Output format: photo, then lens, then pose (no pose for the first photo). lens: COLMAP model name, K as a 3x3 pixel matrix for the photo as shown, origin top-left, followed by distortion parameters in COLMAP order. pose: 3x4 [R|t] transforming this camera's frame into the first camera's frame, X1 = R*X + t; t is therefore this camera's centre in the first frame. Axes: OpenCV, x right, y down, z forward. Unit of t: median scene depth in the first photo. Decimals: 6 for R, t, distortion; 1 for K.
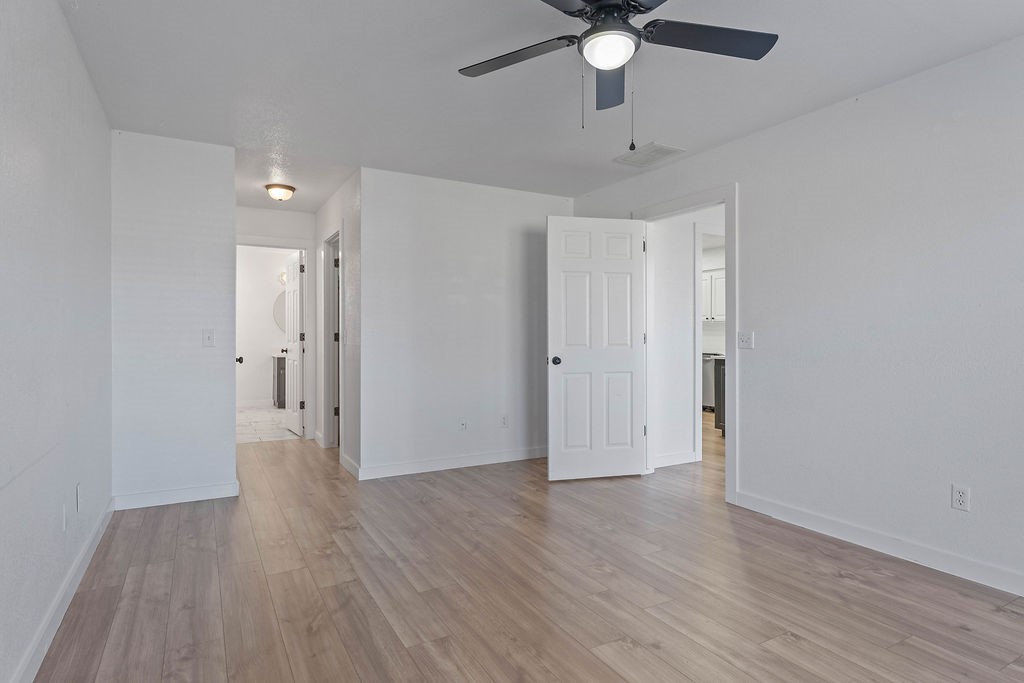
lens RADIAL K [[545.8, 0, 510.8], [0, 545.8, 335.3], [0, 0, 1]] dist [0.003010, -0.000506]
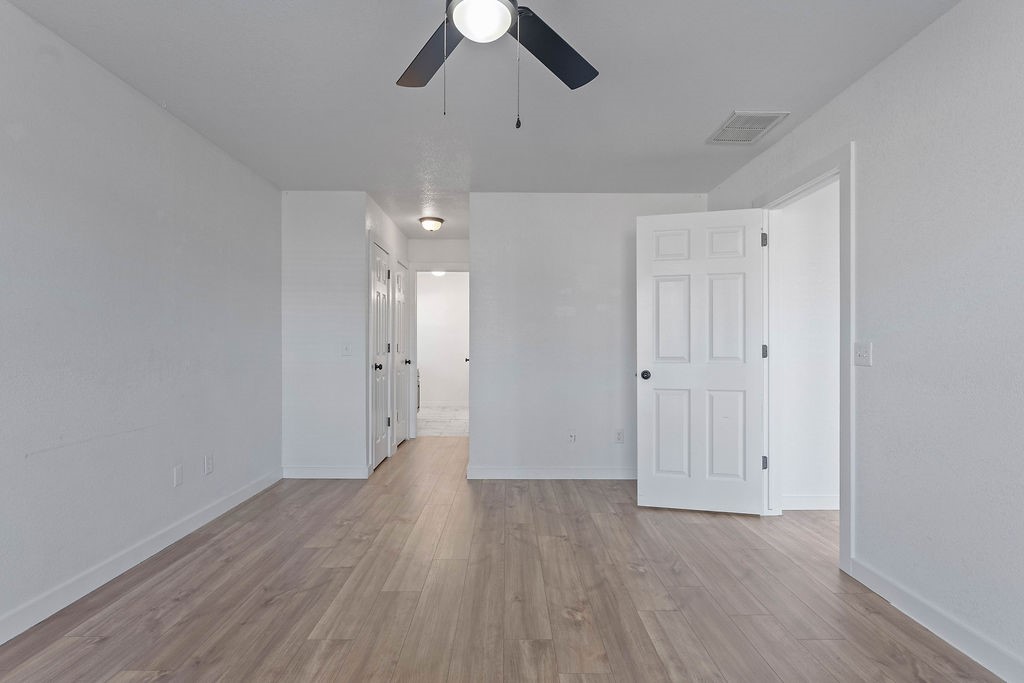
lens RADIAL K [[508.9, 0, 512.8], [0, 508.9, 348.0], [0, 0, 1]] dist [0.000073, 0.000941]
pose [[0.878370, 0.003496, -0.477969, 0.344120], [-0.002661, 0.999994, 0.002425, 0.000385], [0.477975, -0.000858, 0.878373, 0.175035]]
